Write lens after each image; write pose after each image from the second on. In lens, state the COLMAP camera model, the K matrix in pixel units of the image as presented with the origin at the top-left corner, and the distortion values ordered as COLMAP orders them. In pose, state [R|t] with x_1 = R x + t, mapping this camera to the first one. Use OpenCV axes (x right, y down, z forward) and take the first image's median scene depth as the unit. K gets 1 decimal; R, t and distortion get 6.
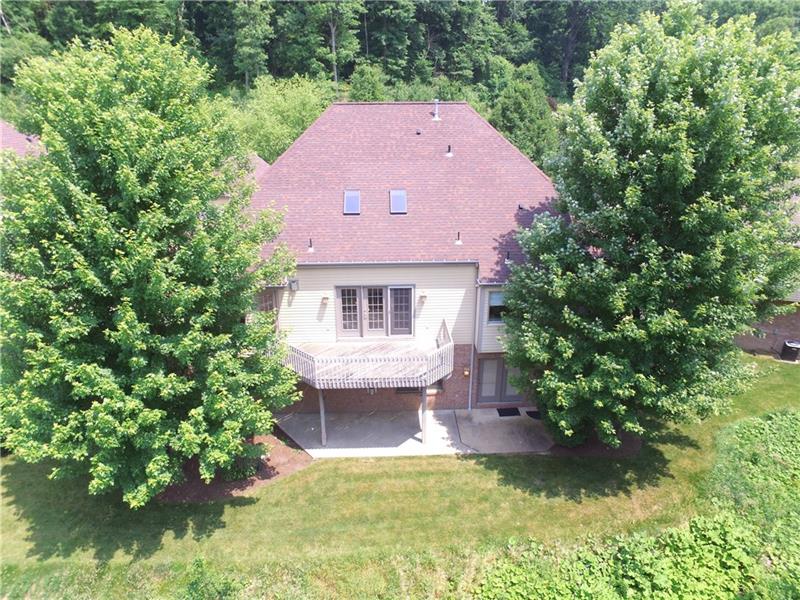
lens RADIAL K [[541.3, 0, 400.0], [0, 541.3, 300.0], [0, 0, 1]] dist [-0.122130, 0.081204]
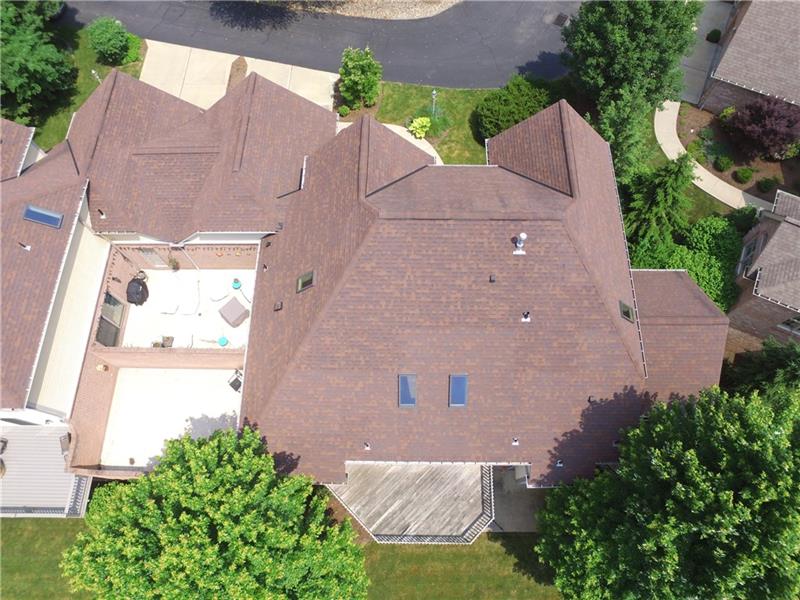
lens RADIAL K [[541.3, 0, 400.0], [0, 541.3, 300.0], [0, 0, 1]] dist [-0.122130, 0.081204]
pose [[0.998703, 0.043603, -0.026286, -0.083404], [-0.010533, 0.682059, 0.731221, -0.938830], [0.049812, -0.729996, 0.681634, 0.483949]]
